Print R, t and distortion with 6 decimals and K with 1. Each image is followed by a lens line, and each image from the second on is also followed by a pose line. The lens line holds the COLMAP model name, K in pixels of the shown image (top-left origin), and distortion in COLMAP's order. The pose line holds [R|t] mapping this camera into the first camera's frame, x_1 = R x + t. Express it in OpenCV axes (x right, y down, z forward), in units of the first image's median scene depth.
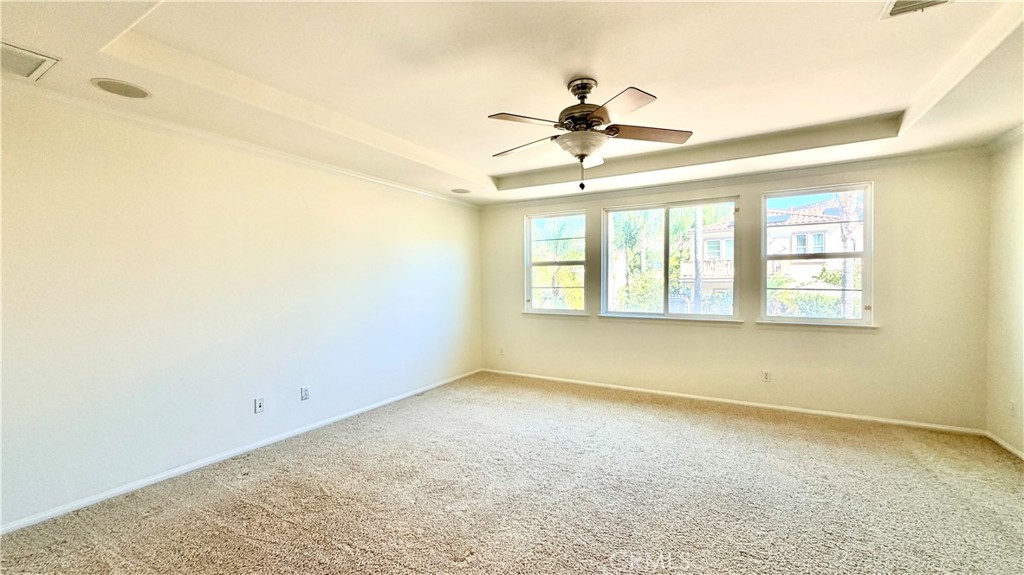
lens RADIAL K [[409.2, 0, 510.2], [0, 409.2, 290.3], [0, 0, 1]] dist [0.001256, 0.000209]
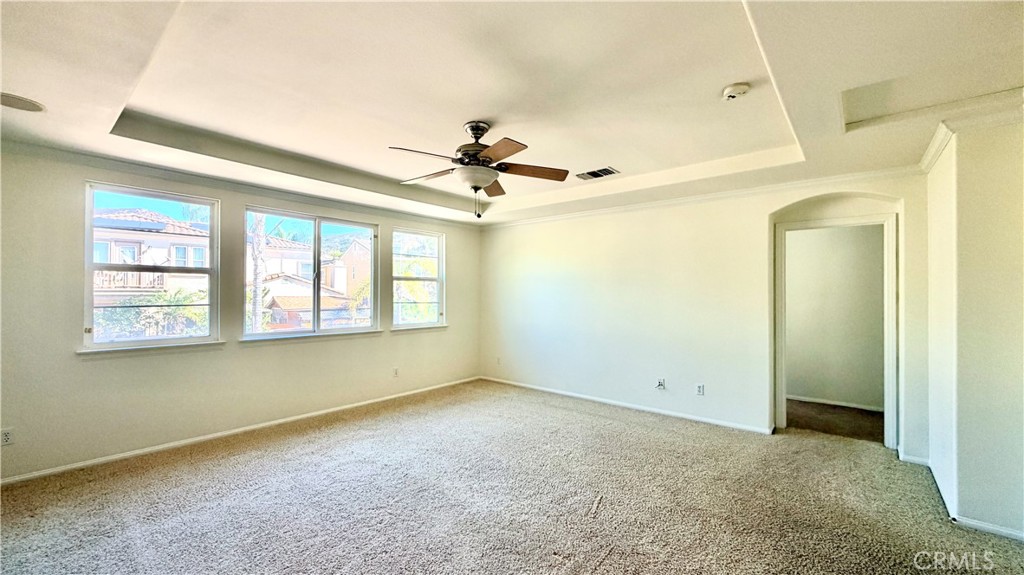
lens RADIAL K [[409.2, 0, 510.2], [0, 409.2, 290.3], [0, 0, 1]] dist [0.001256, 0.000209]
pose [[0.164113, 0.015456, 0.986320, -0.553789], [0.016815, 0.999688, -0.018463, -0.013324], [-0.986298, 0.019615, 0.163802, 0.431172]]
